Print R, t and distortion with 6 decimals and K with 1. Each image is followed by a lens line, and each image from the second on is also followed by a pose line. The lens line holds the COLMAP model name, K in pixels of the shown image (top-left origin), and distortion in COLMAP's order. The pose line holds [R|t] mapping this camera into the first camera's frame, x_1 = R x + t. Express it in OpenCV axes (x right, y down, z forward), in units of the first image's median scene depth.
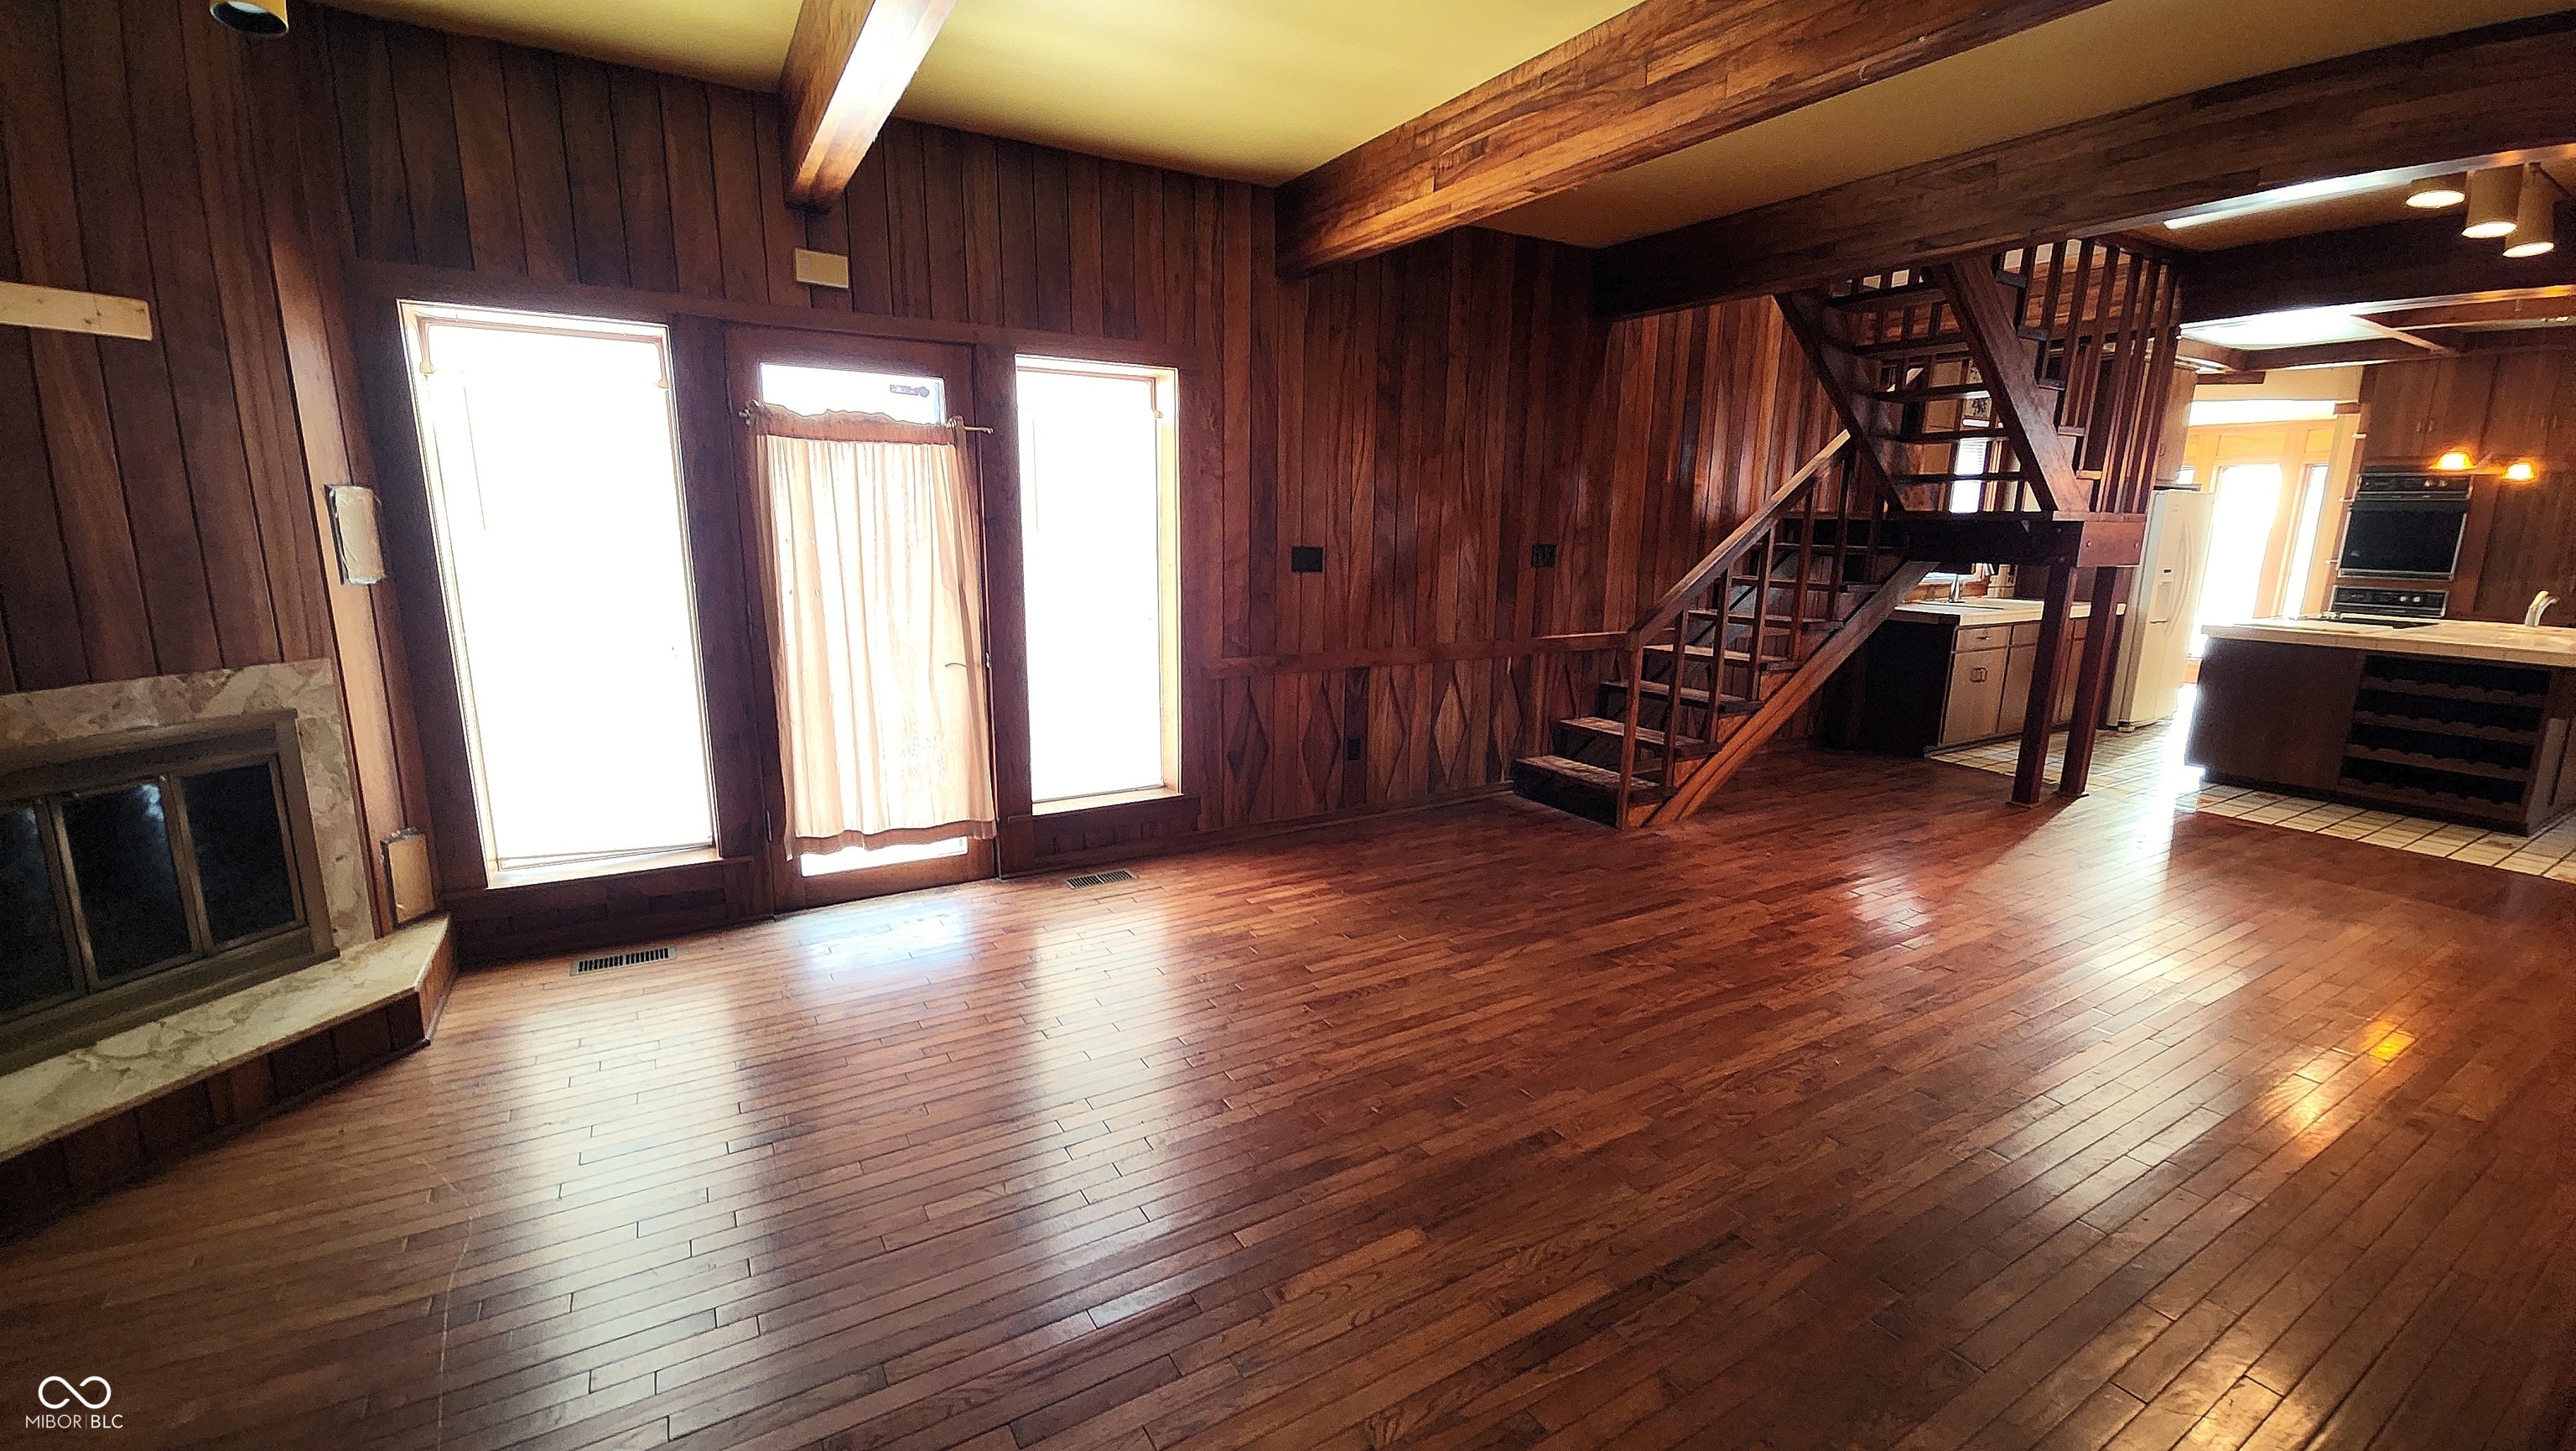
lens RADIAL K [[1059.3, 0, 1290.9], [0, 1059.3, 727.5], [0, 0, 1]] dist [0.000036, -0.000389]
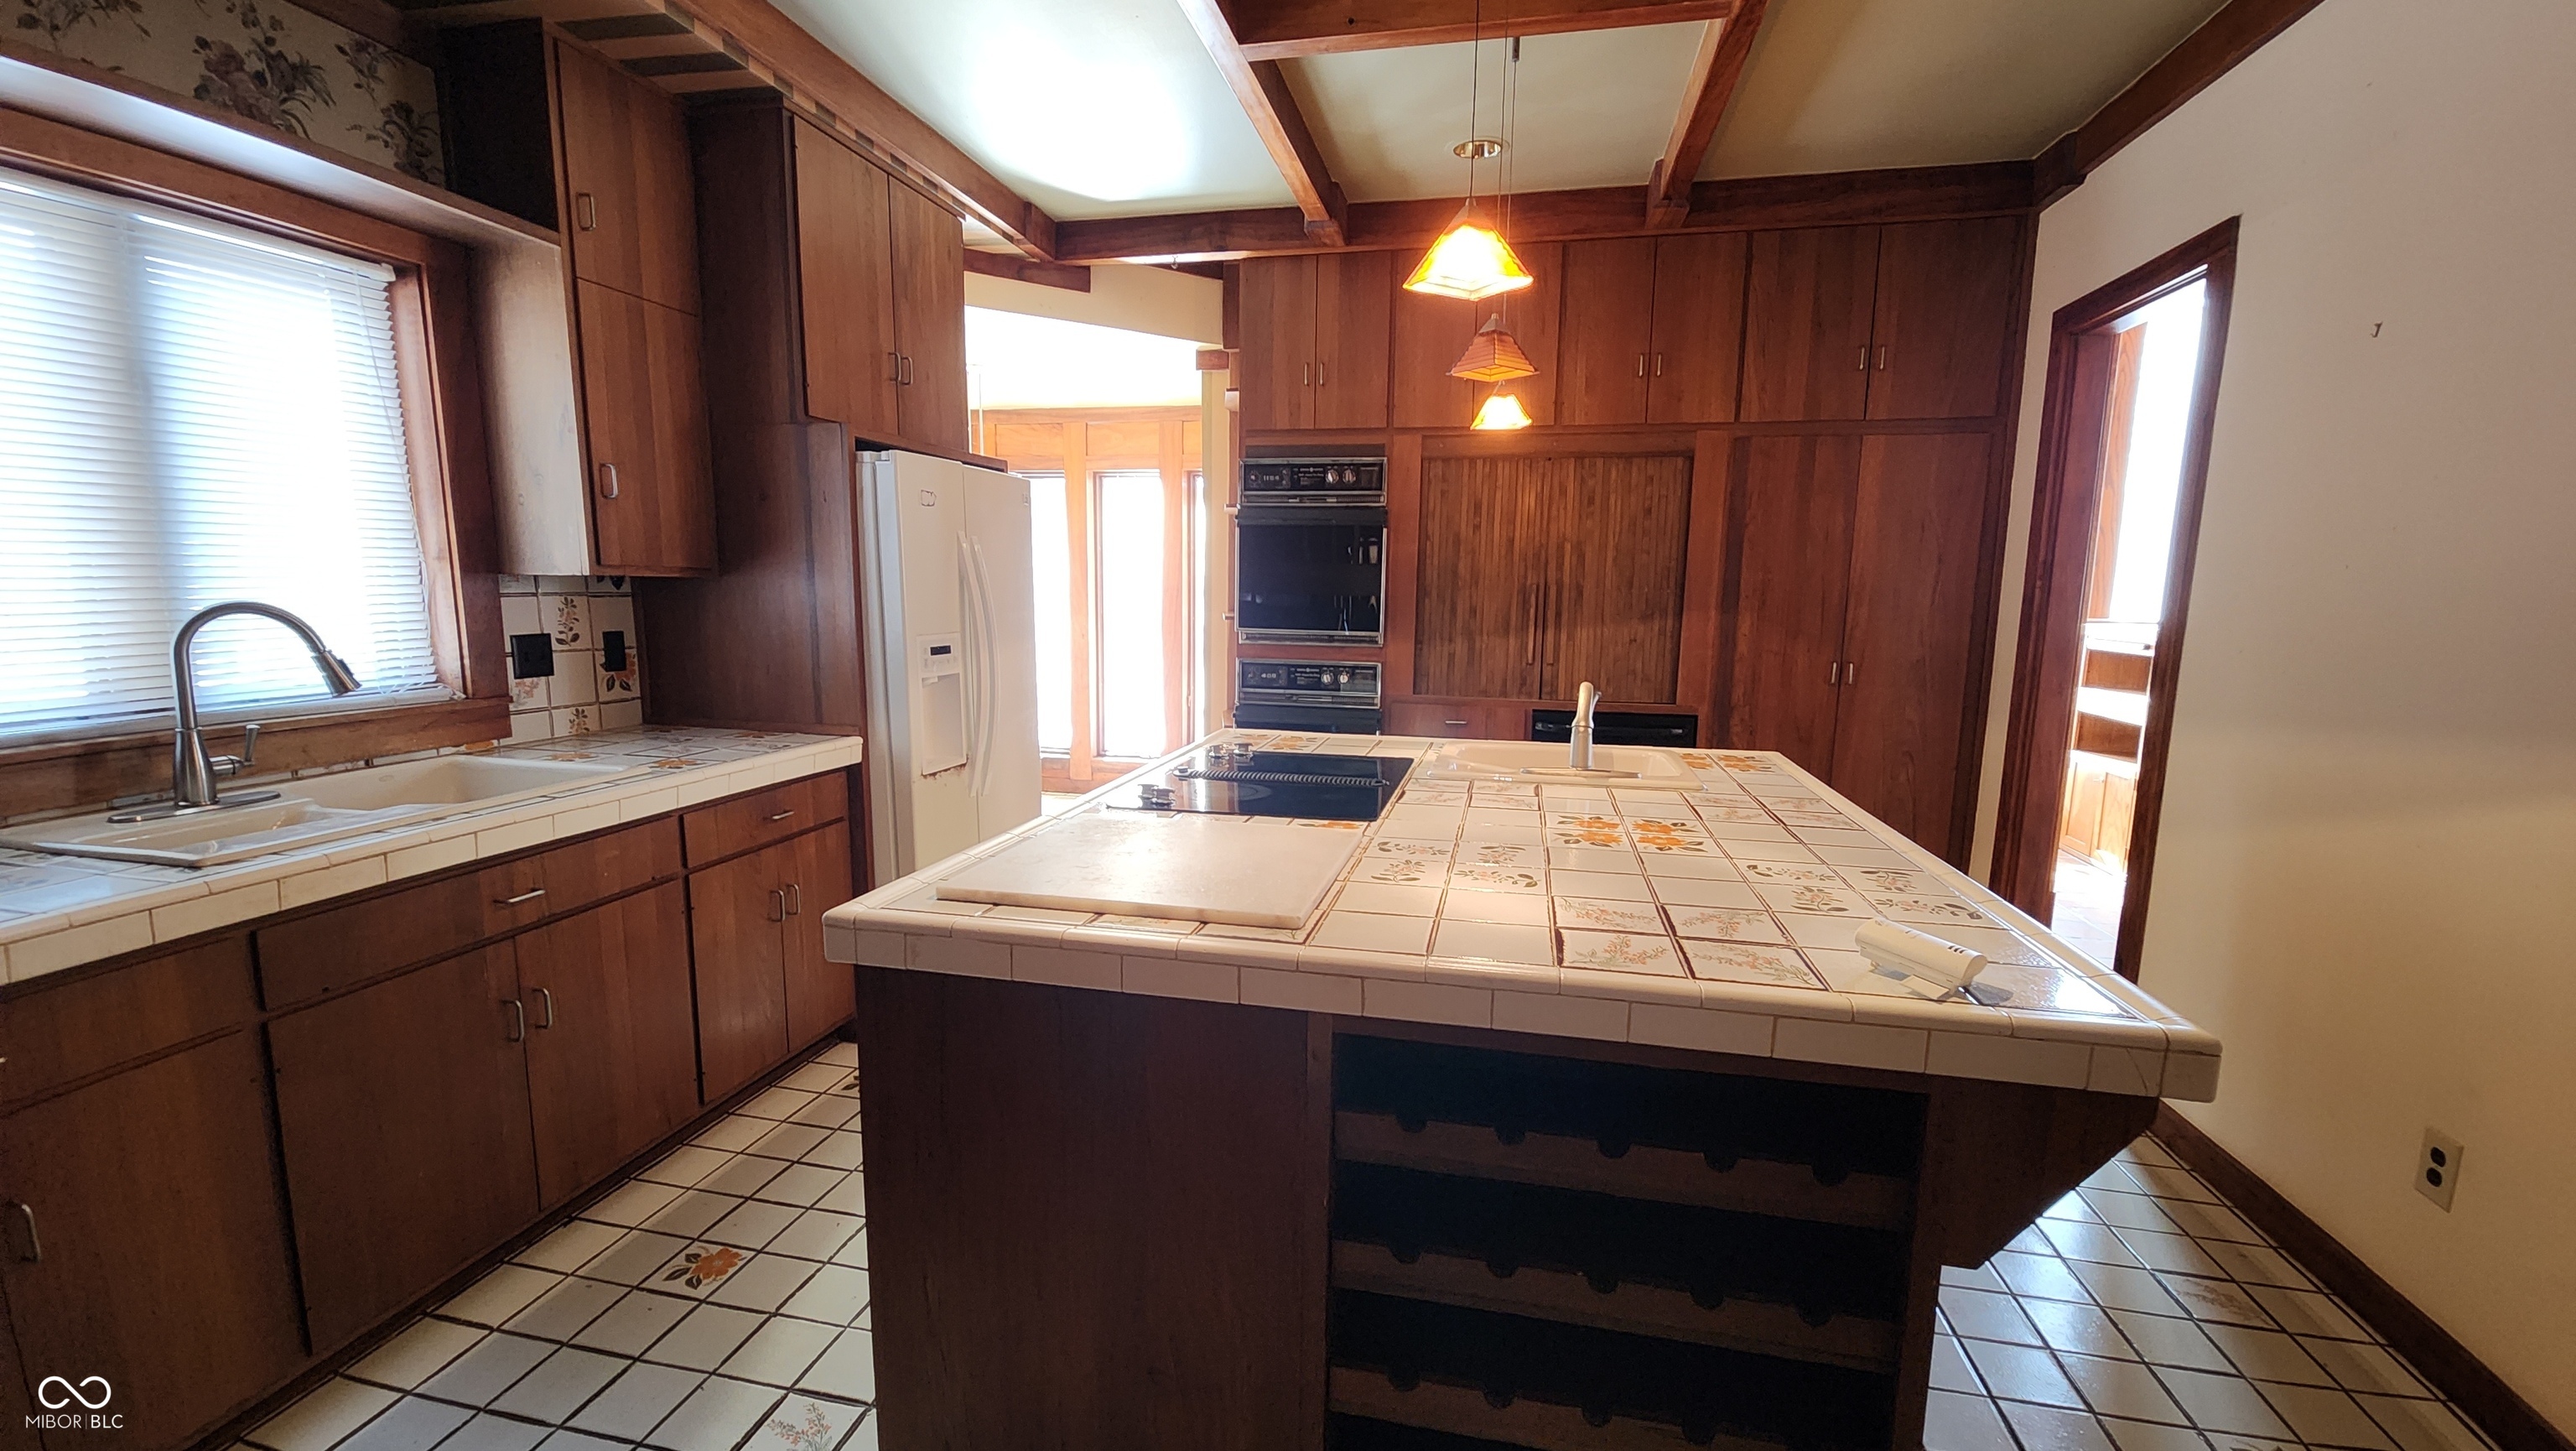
lens RADIAL K [[1059.3, 0, 1290.9], [0, 1059.3, 727.5], [0, 0, 1]] dist [0.000036, -0.000389]
pose [[0.690073, -0.101942, 0.716524, 1.387702], [0.137246, 0.990498, 0.008741, -0.228694], [-0.710607, 0.092308, 0.697508, 1.369424]]
